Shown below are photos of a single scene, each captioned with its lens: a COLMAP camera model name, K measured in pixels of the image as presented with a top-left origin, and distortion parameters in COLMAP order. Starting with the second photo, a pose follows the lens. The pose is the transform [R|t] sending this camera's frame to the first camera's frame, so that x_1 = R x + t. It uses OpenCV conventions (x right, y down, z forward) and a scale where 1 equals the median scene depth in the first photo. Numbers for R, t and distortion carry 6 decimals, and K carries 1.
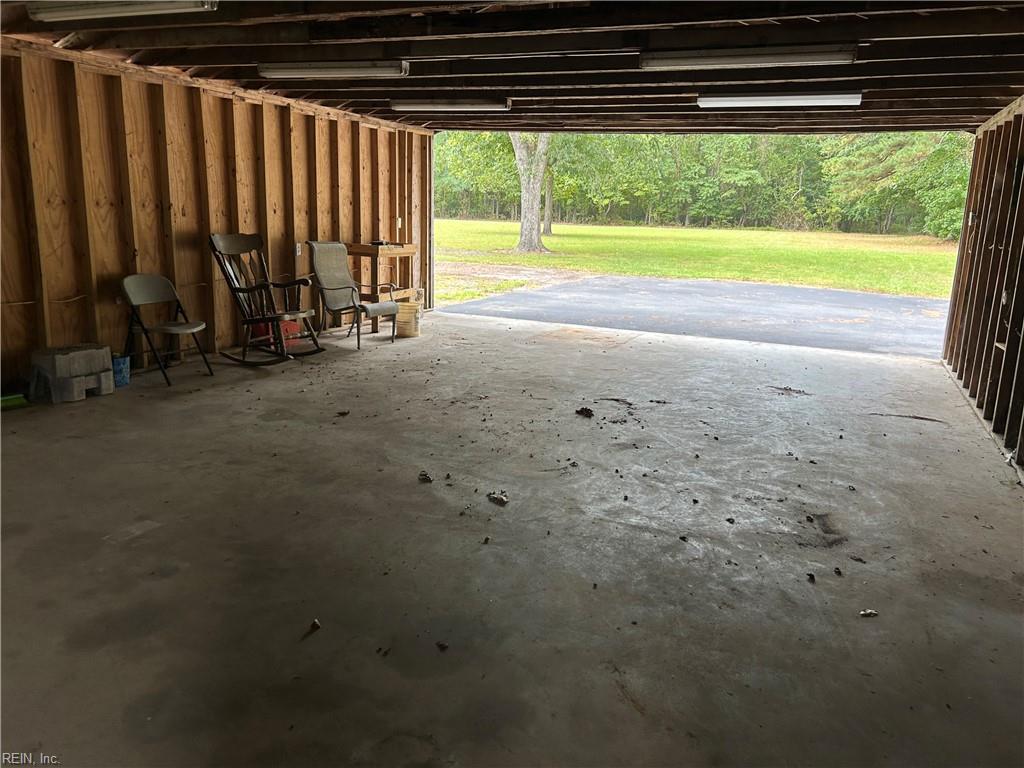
lens RADIAL K [[772.8, 0, 509.6], [0, 772.8, 384.0], [0, 0, 1]] dist [0.025977, -0.024836]
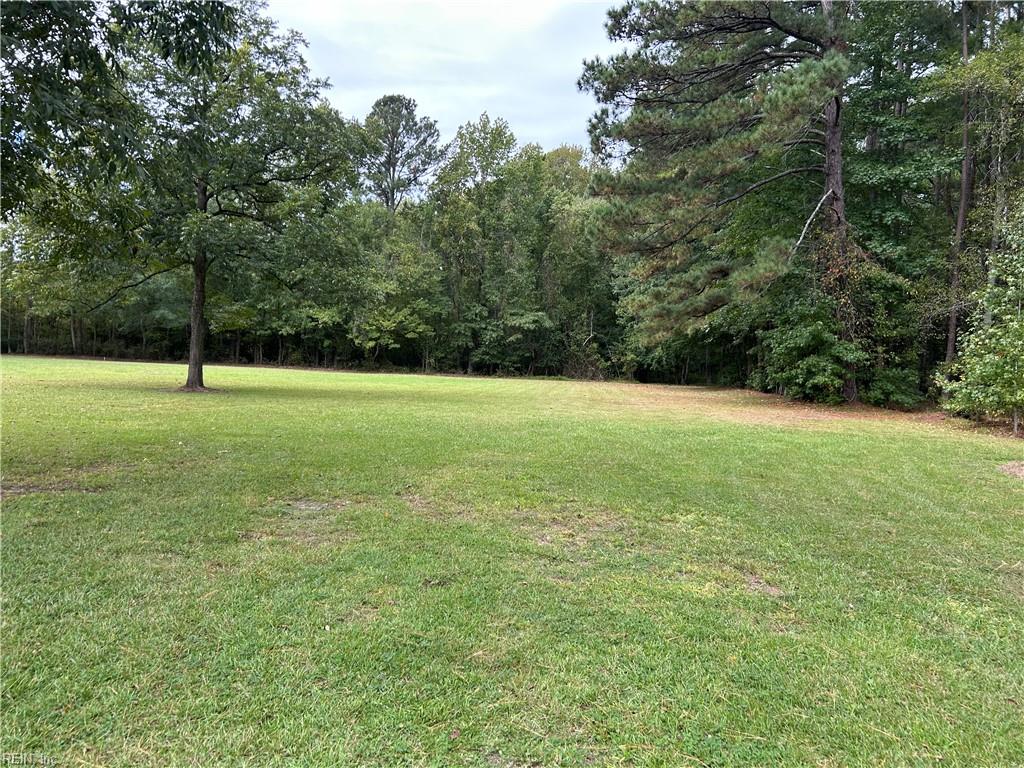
lens RADIAL K [[799.4, 0, 512.0], [0, 799.4, 384.0], [0, 0, 1]] dist [0.057832, -0.077152]
pose [[0.967068, 0.003153, 0.254499, 0.052680], [0.044216, 0.982638, -0.180189, -0.033960], [-0.250648, 0.185508, 0.950138, 0.160954]]
